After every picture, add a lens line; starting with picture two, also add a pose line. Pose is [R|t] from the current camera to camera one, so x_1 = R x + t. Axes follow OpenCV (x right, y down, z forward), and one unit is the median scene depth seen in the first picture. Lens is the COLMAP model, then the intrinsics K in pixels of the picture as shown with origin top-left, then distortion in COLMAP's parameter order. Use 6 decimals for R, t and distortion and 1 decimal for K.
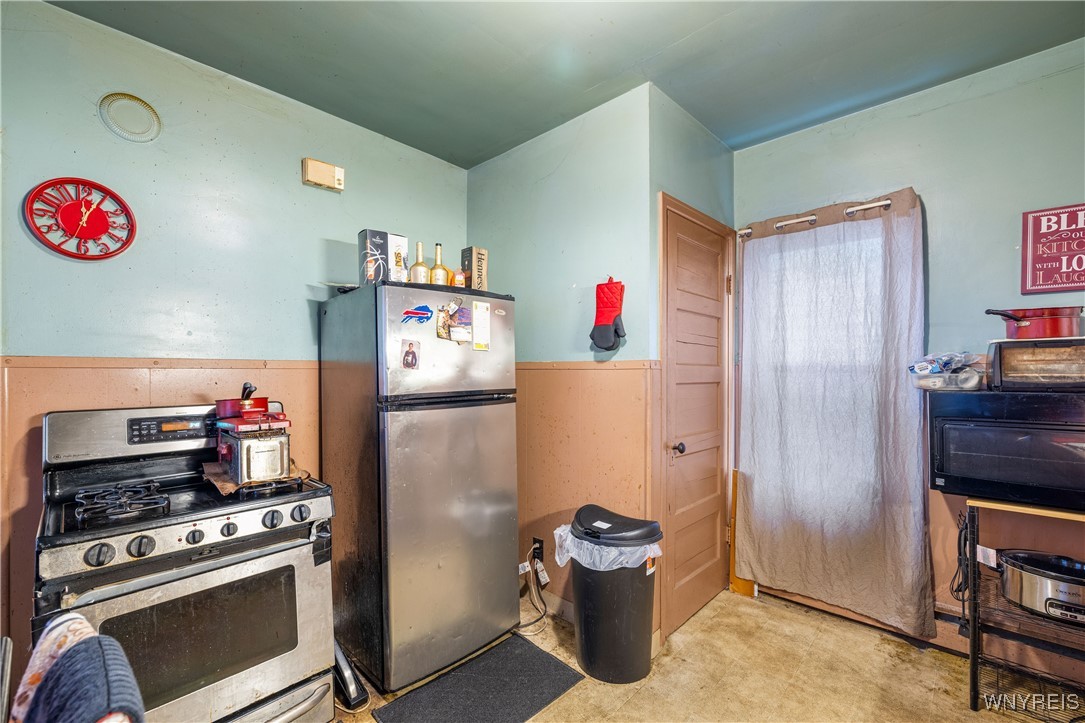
lens RADIAL K [[466.7, 0, 540.7], [0, 466.7, 367.1], [0, 0, 1]] dist [0.002392, -0.000434]
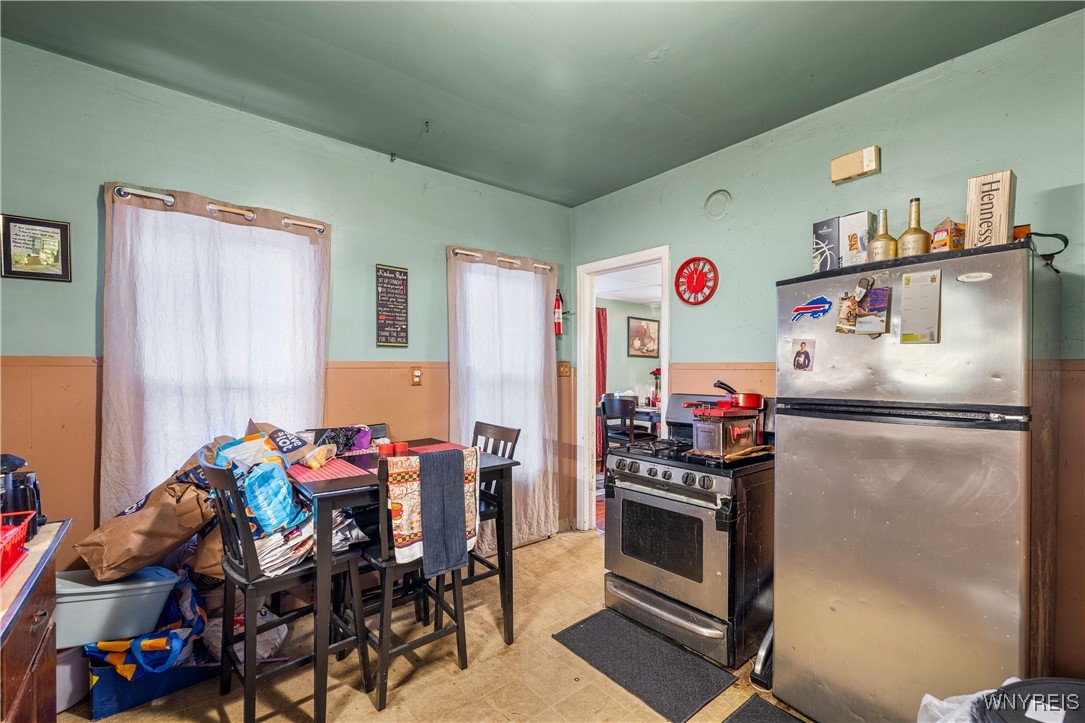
lens RADIAL K [[466.7, 0, 540.1], [0, 466.7, 369.4], [0, 0, 1]] dist [0.002392, -0.000434]
pose [[-0.138464, 0.001881, -0.990366, 0.694303], [0.007128, 0.999974, 0.000902, -0.002851], [0.990342, -0.006934, -0.138473, 0.614033]]
